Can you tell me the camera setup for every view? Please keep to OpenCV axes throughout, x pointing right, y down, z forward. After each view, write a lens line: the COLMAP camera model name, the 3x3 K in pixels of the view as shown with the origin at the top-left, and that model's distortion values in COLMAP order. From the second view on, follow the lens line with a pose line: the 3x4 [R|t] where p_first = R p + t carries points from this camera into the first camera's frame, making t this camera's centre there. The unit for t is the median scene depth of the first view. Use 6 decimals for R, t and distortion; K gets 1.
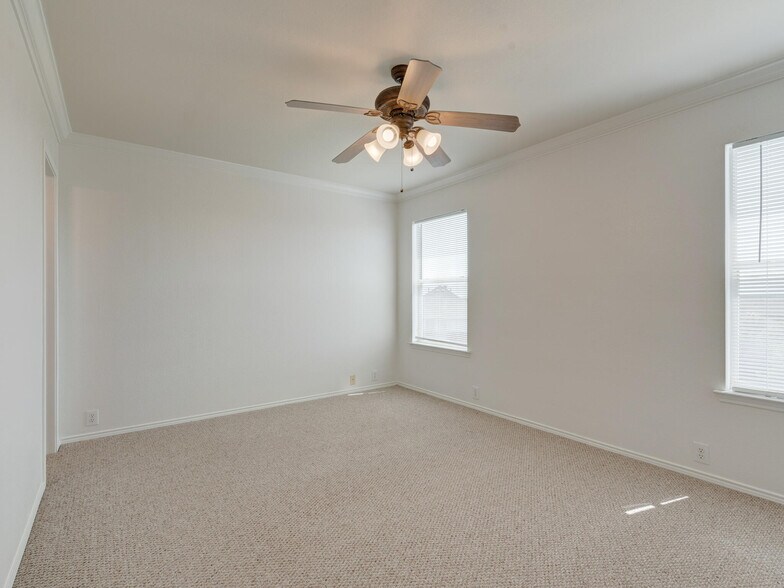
lens RADIAL K [[385.2, 0, 385.9], [0, 385.2, 295.2], [0, 0, 1]] dist [-0.005746, -0.002138]
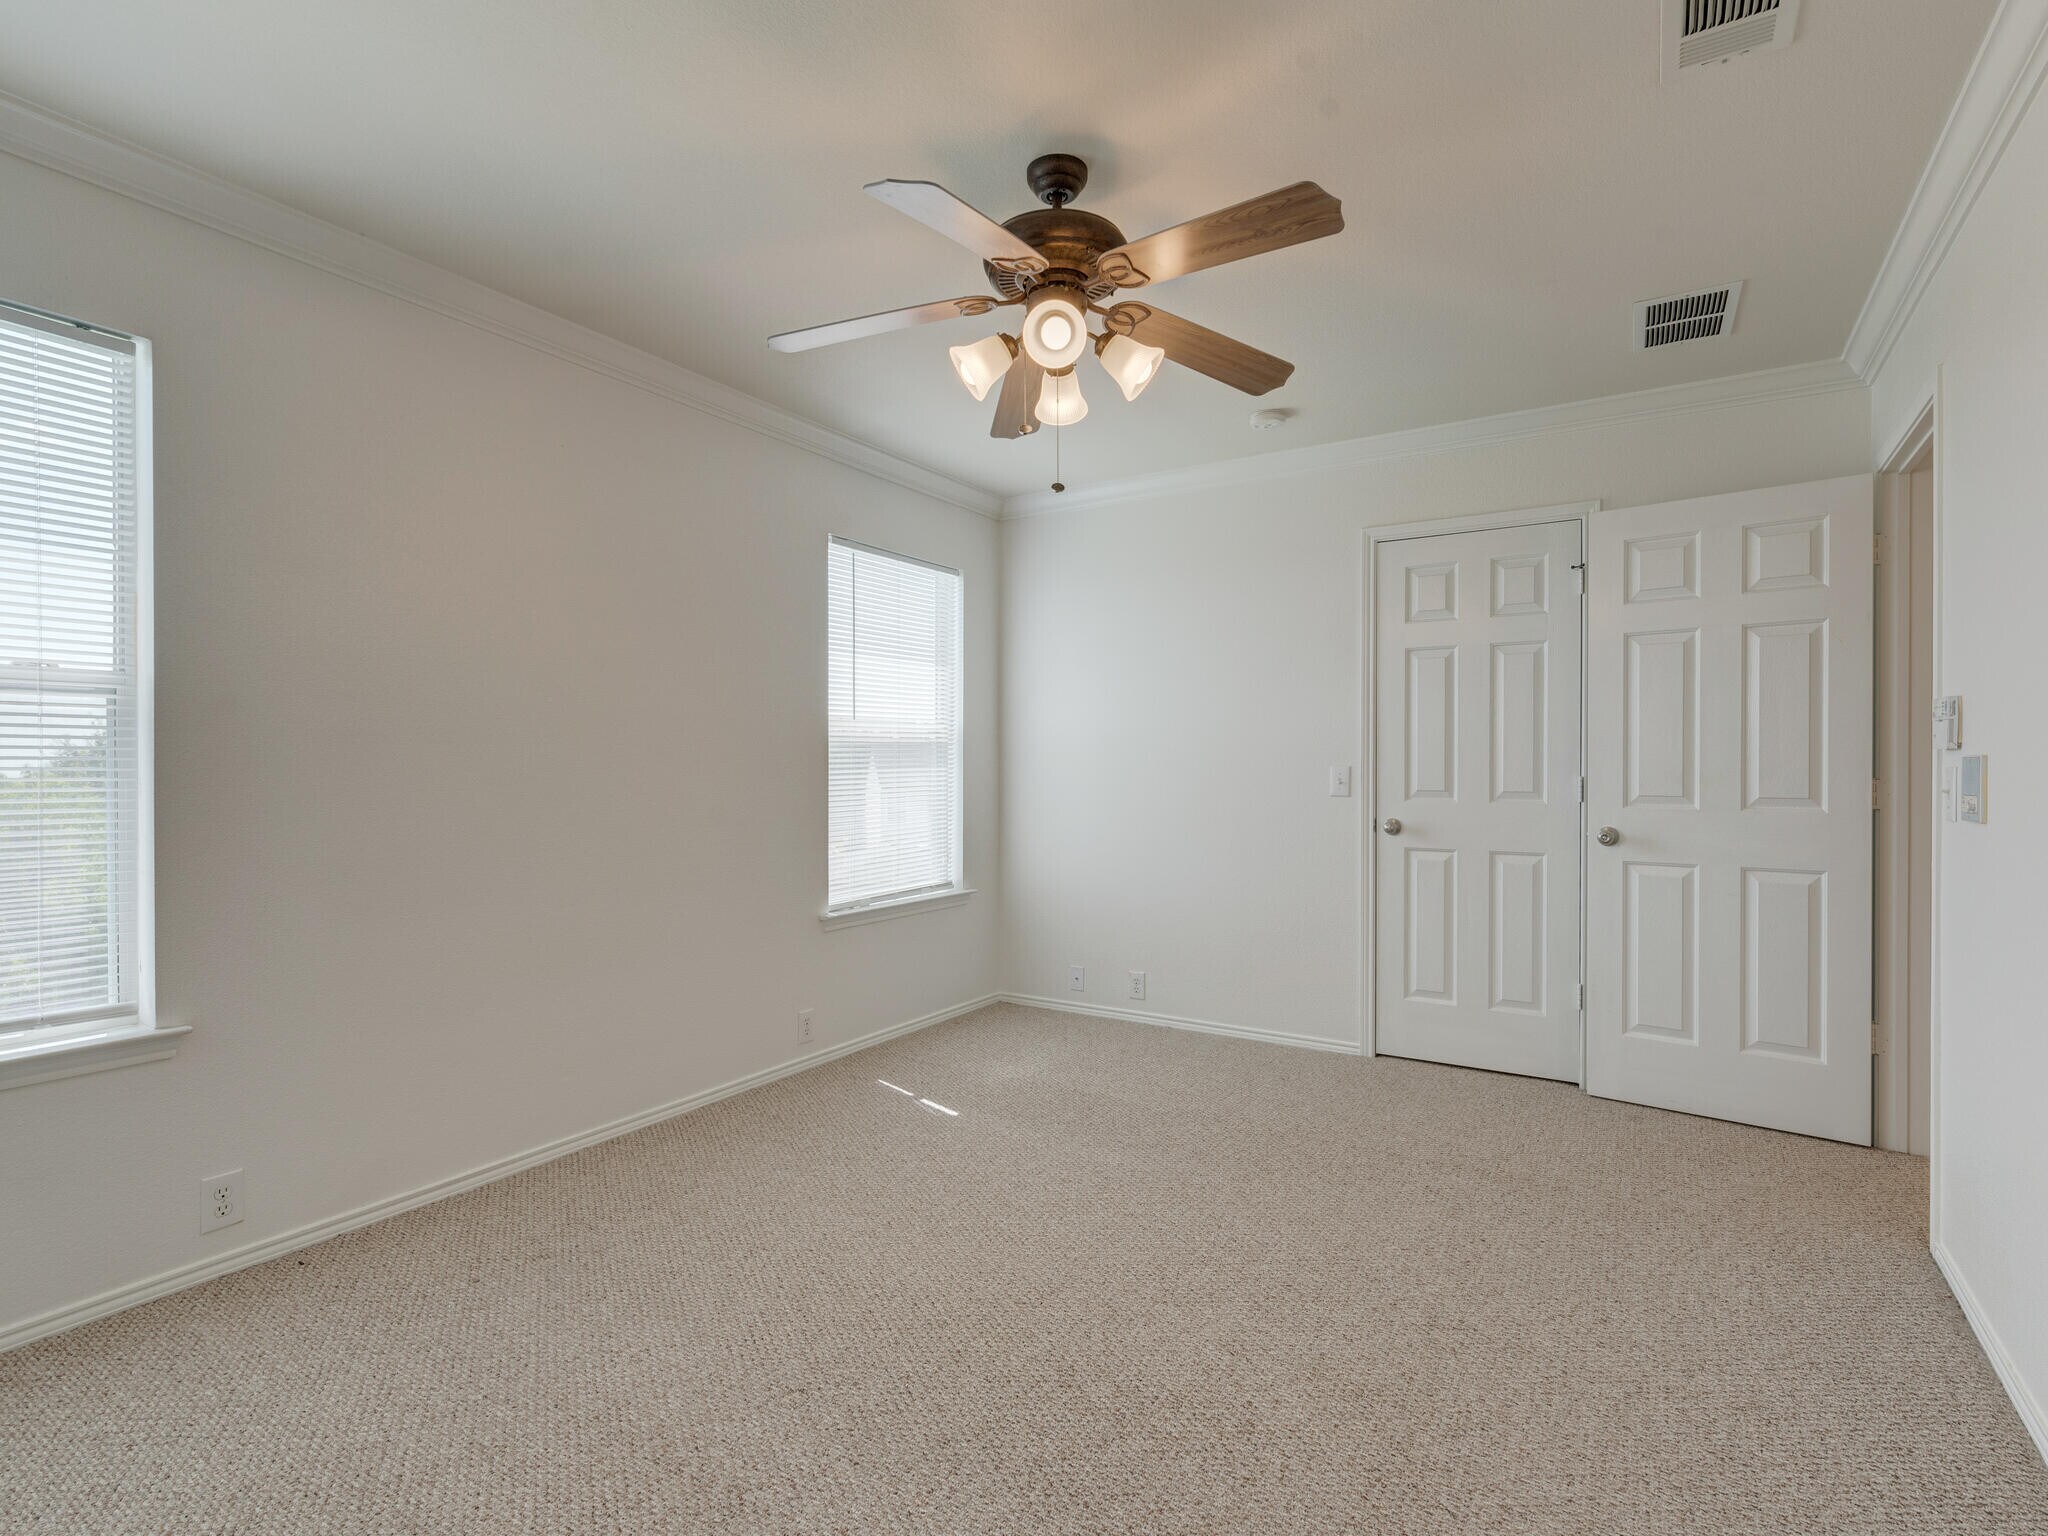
lens RADIAL K [[1006.2, 0, 1008.1], [0, 1006.2, 771.1], [0, 0, 1]] dist [-0.005746, -0.002138]
pose [[-0.353435, -0.005559, 0.935443, -0.820268], [0.002601, 0.999973, 0.006926, -0.001765], [-0.935455, 0.004881, -0.353411, 1.323435]]
